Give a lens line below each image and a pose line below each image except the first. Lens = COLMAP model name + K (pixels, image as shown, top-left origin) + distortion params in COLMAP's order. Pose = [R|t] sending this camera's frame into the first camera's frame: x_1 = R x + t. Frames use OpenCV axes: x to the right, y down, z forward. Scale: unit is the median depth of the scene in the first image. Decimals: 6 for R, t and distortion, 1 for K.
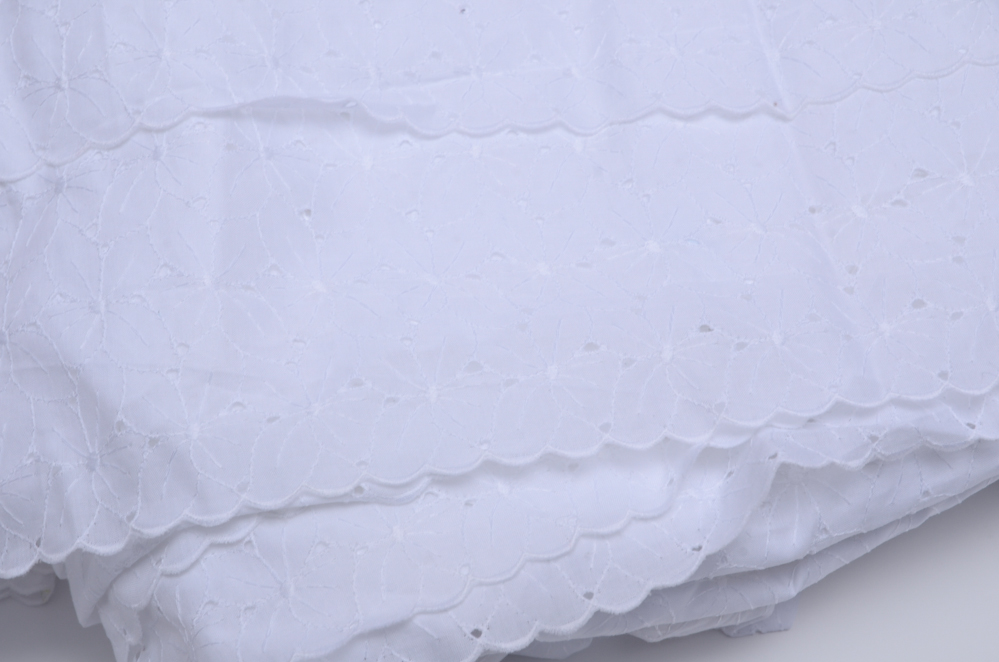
lens RADIAL K [[2124.1, 0, 499.5], [0, 2124.1, 331.0], [0, 0, 1]] dist [0.048487, 0.291028]
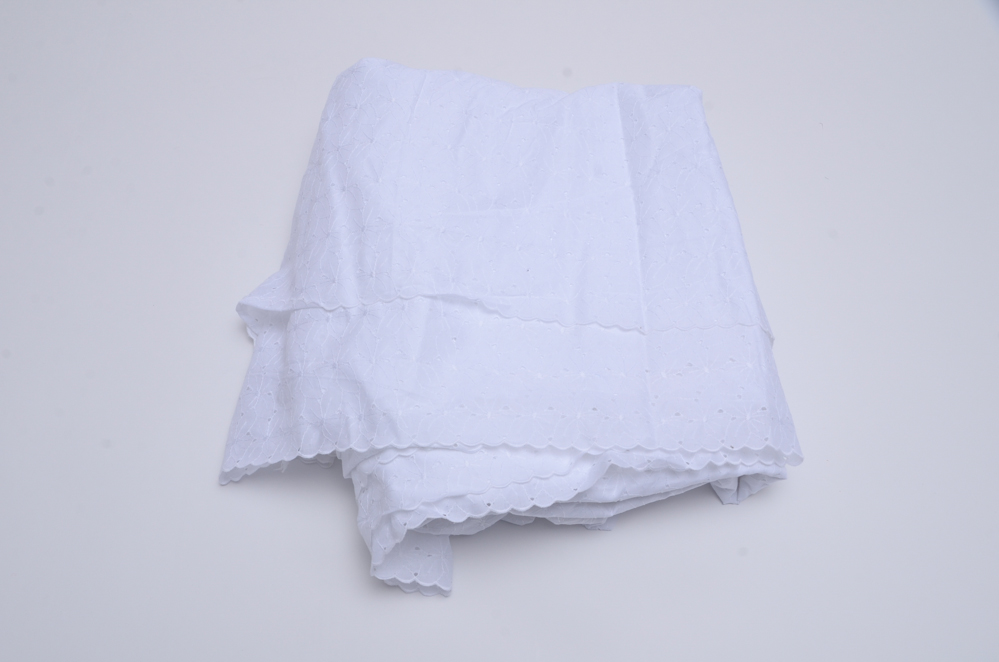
lens RADIAL K [[1391.9, 0, 499.5], [0, 1391.9, 331.0], [0, 0, 1]] dist [-0.020351, -0.006582]
pose [[0.983301, 0.175469, -0.048274, 0.047095], [-0.176897, 0.983857, -0.027063, -0.029225], [0.042746, 0.035151, 0.998467, -0.745399]]
